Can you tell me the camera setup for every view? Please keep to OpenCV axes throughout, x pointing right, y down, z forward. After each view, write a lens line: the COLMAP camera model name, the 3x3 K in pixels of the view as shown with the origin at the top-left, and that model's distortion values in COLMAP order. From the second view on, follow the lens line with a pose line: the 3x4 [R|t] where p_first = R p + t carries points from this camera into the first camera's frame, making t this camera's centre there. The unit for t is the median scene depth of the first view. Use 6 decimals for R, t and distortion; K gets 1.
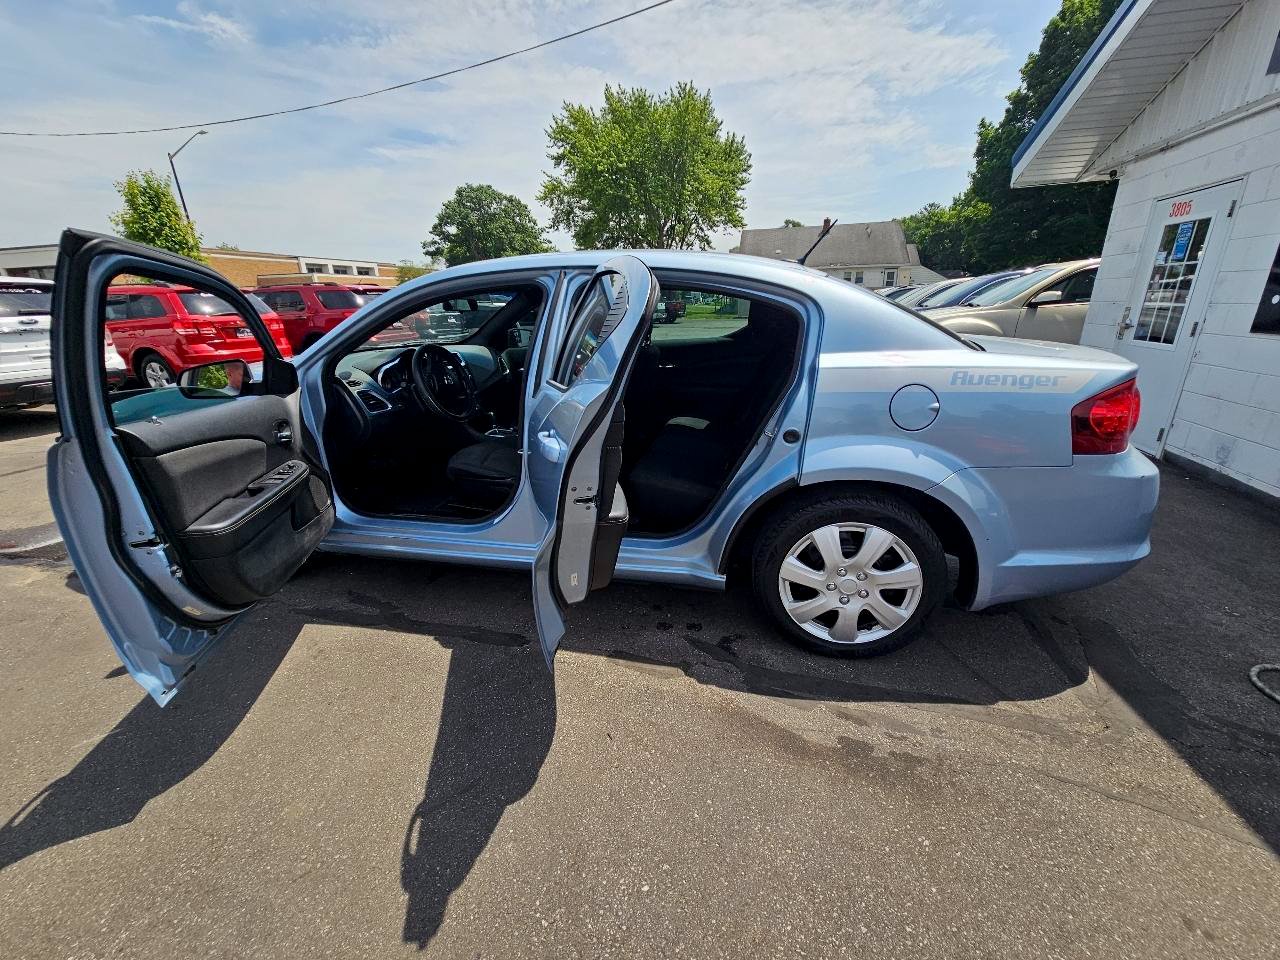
lens RADIAL K [[520.1, 0, 640.0], [0, 520.1, 480.0], [0, 0, 1]] dist [0.000638, -0.000296]
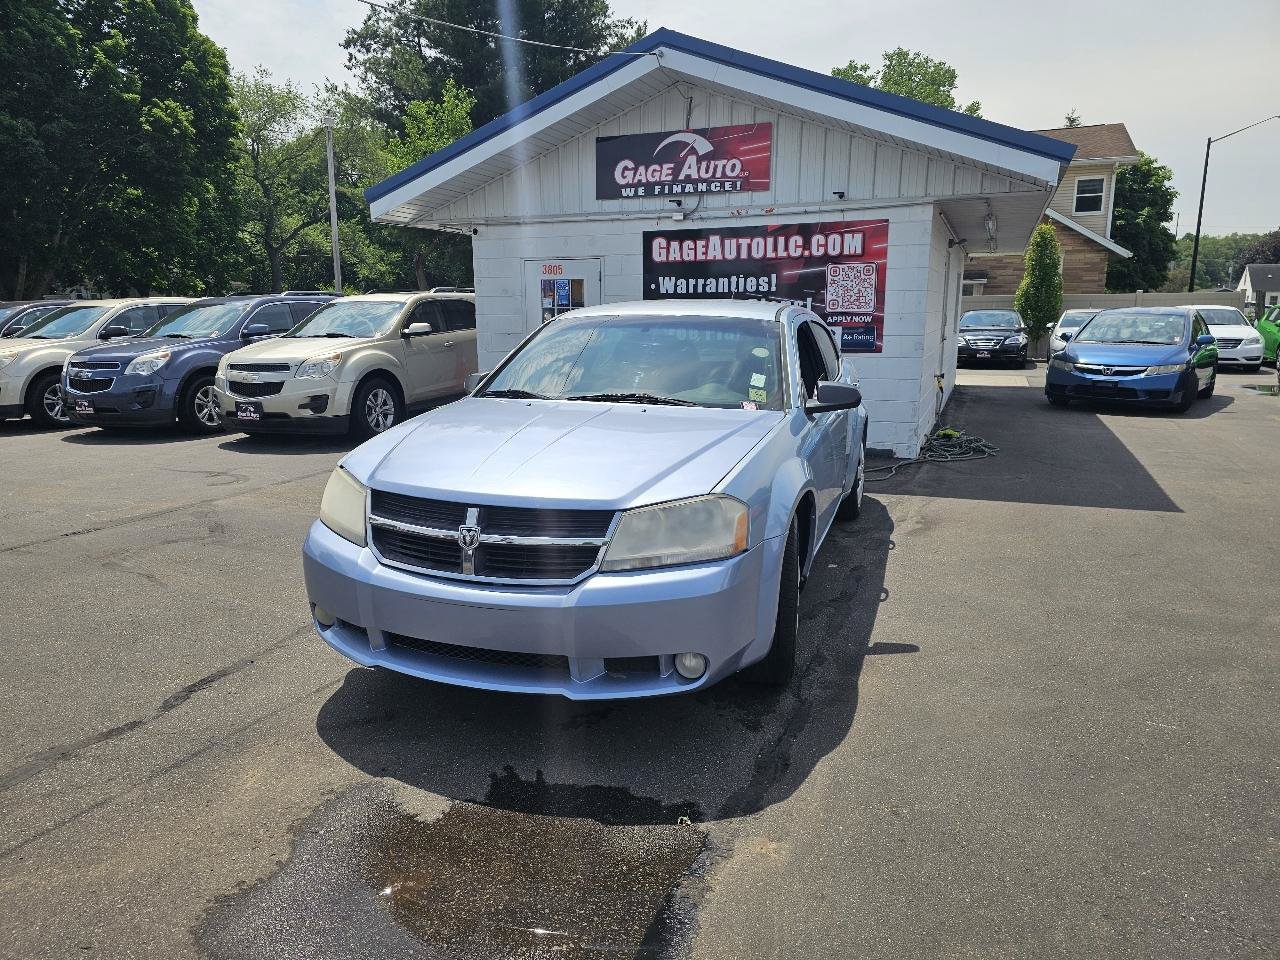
lens RADIAL K [[854.5, 0, 626.5], [0, 854.5, 480.0], [0, 0, 1]] dist [0.059722, -0.052488]
pose [[0.132290, -0.171994, 0.976175, -0.677676], [0.321826, 0.938929, 0.121818, -0.106534], [-0.937511, 0.298043, 0.179563, 0.294004]]
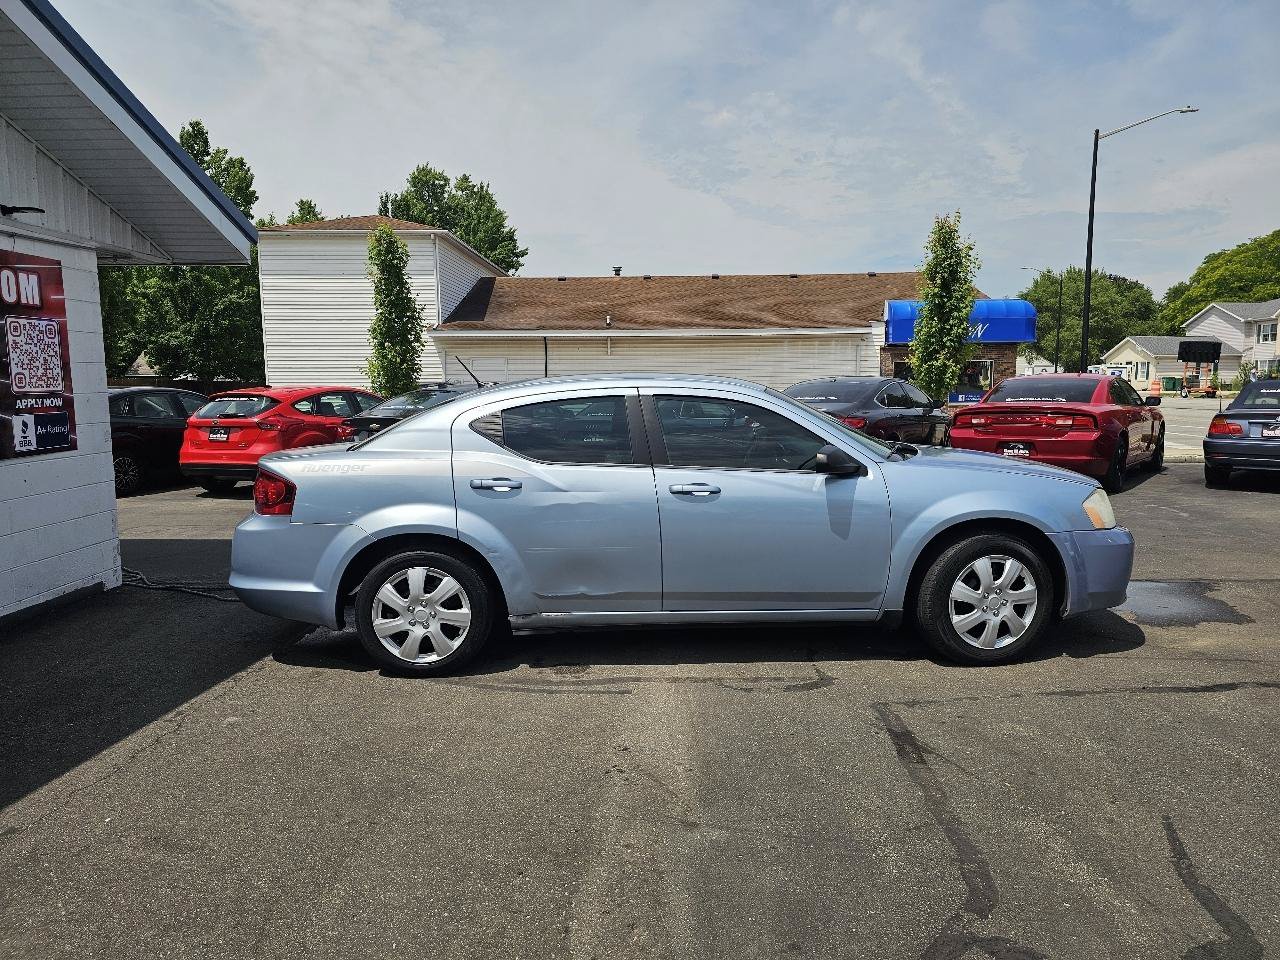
lens RADIAL K [[859.5, 0, 645.2], [0, 859.5, 470.4], [0, 0, 1]] dist [0.061661, -0.059926]
pose [[-0.968861, 0.057845, -0.240755, 0.132571], [-0.049608, 0.907267, 0.417618, -0.342021], [0.242587, 0.416557, -0.876146, 0.919973]]
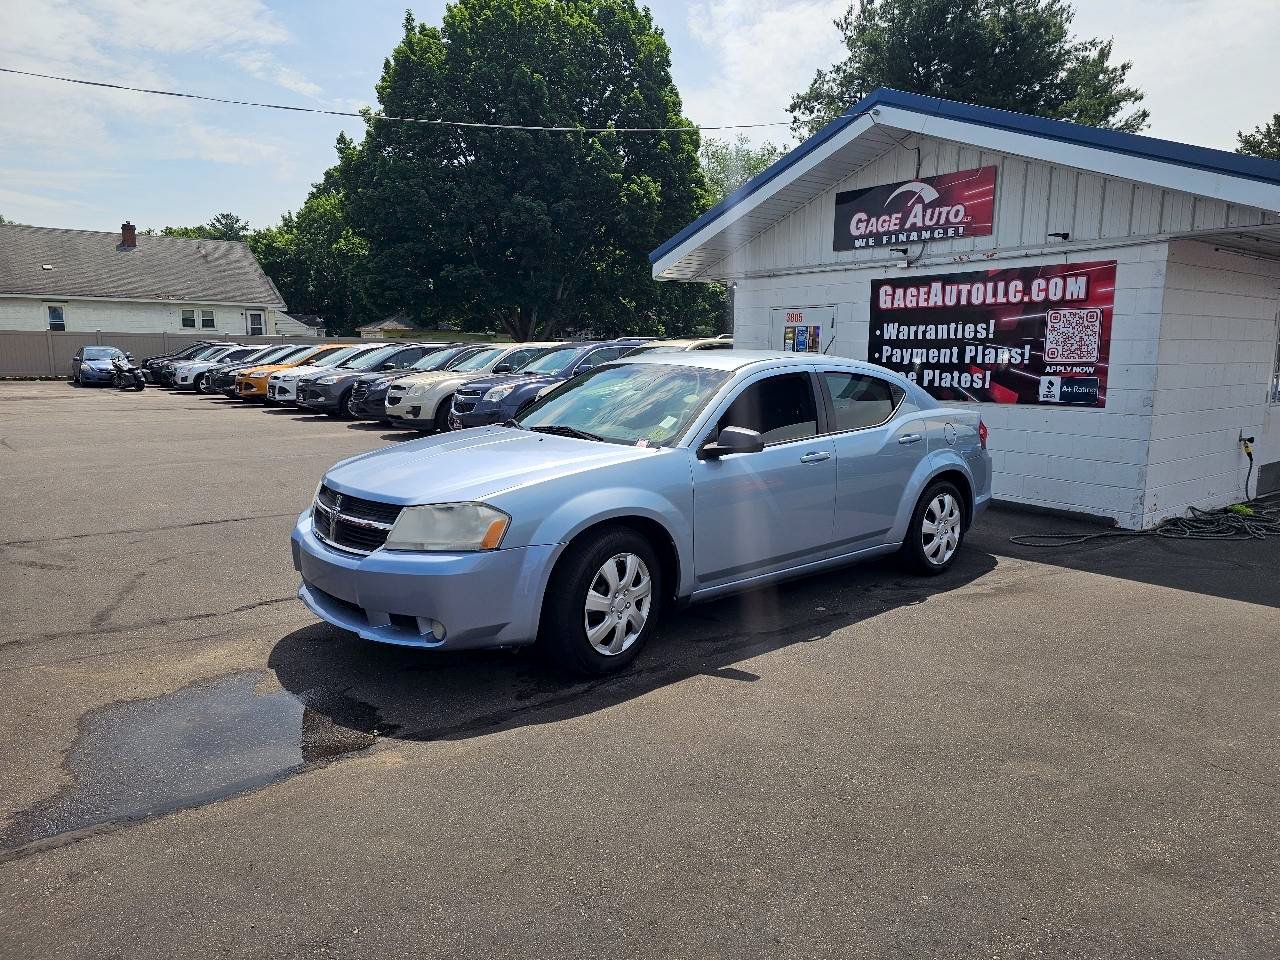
lens RADIAL K [[851.6, 0, 638.0], [0, 851.6, 471.5], [0, 0, 1]] dist [0.058920, -0.051942]
pose [[0.604218, -0.087439, 0.792007, -0.638226], [0.238354, 0.968283, -0.074939, -0.007083], [-0.760334, 0.234058, 0.605895, -0.023899]]
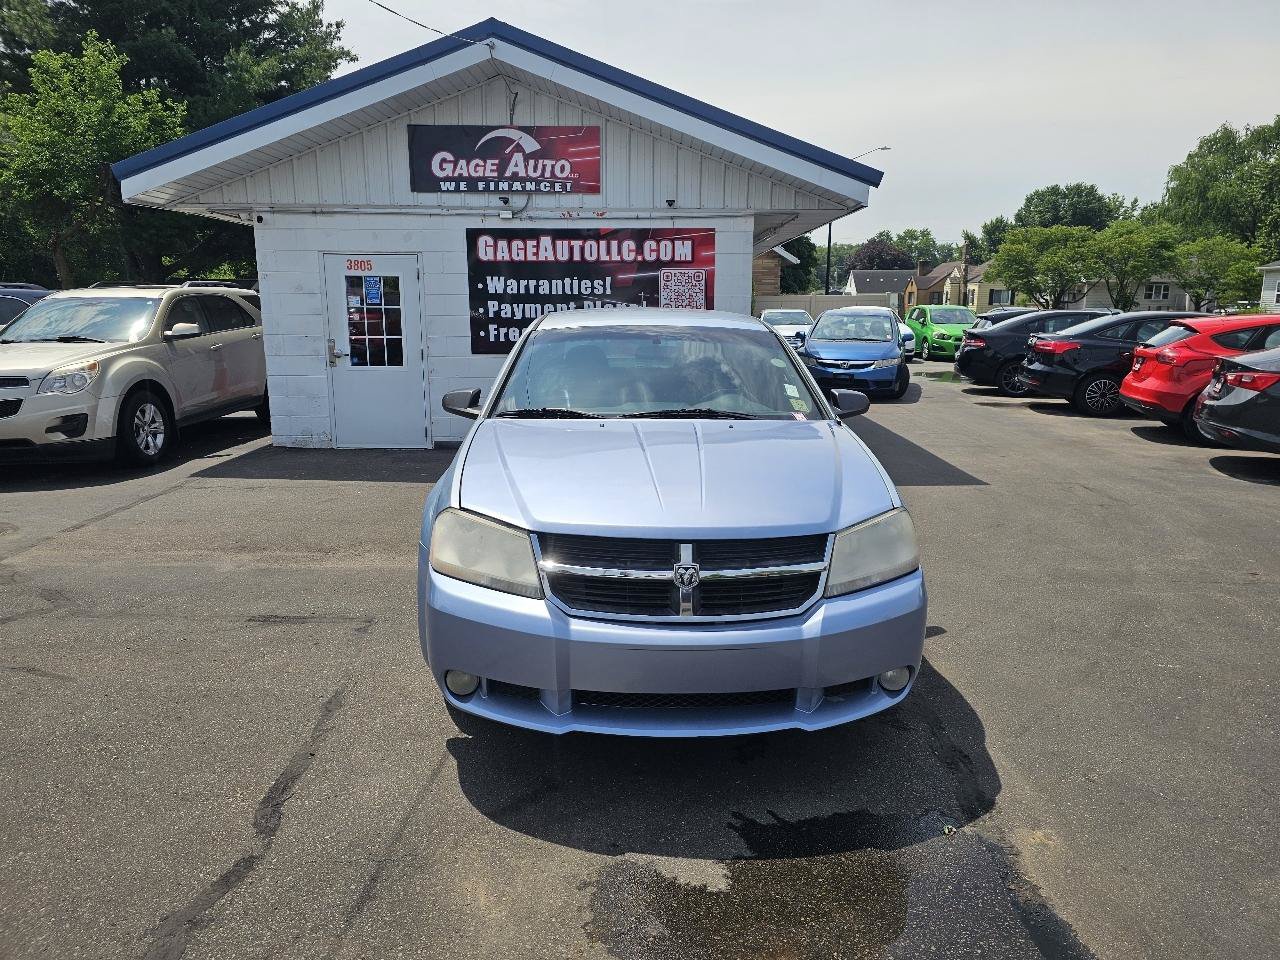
lens RADIAL K [[859.5, 0, 645.2], [0, 859.5, 470.4], [0, 0, 1]] dist [0.061661, -0.059926]
pose [[-0.254390, -0.163479, 0.953184, -0.649649], [0.315077, 0.917825, 0.241504, -0.183405], [-0.914337, 0.361763, -0.181977, 0.483496]]
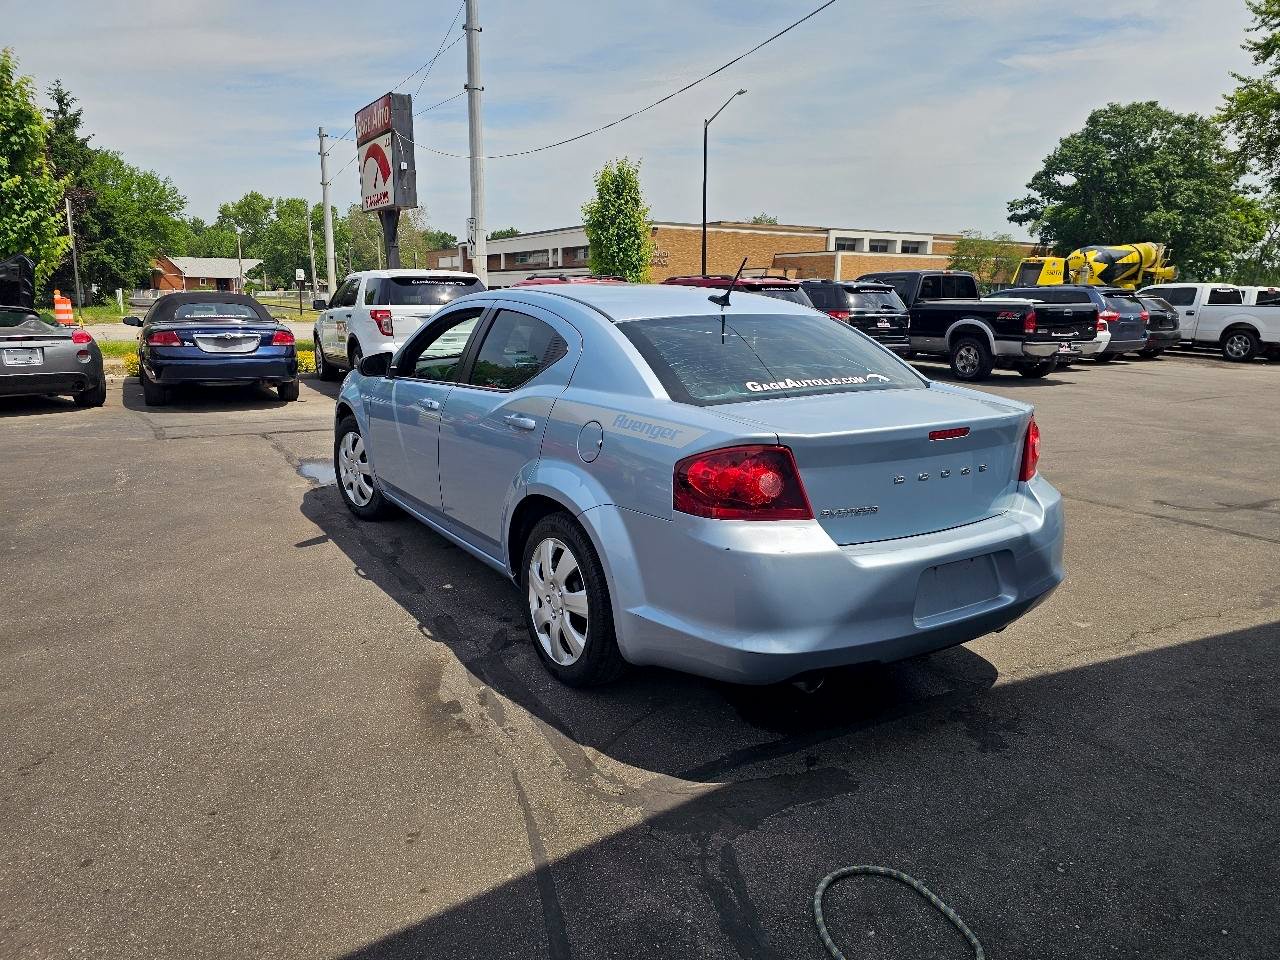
lens RADIAL K [[851.6, 0, 638.0], [0, 851.6, 471.5], [0, 0, 1]] dist [0.058920, -0.051942]
pose [[0.710707, 0.173868, -0.681664, 0.388252], [-0.256206, 0.966402, -0.020627, -0.014259], [0.655175, 0.189306, 0.731374, -0.049389]]
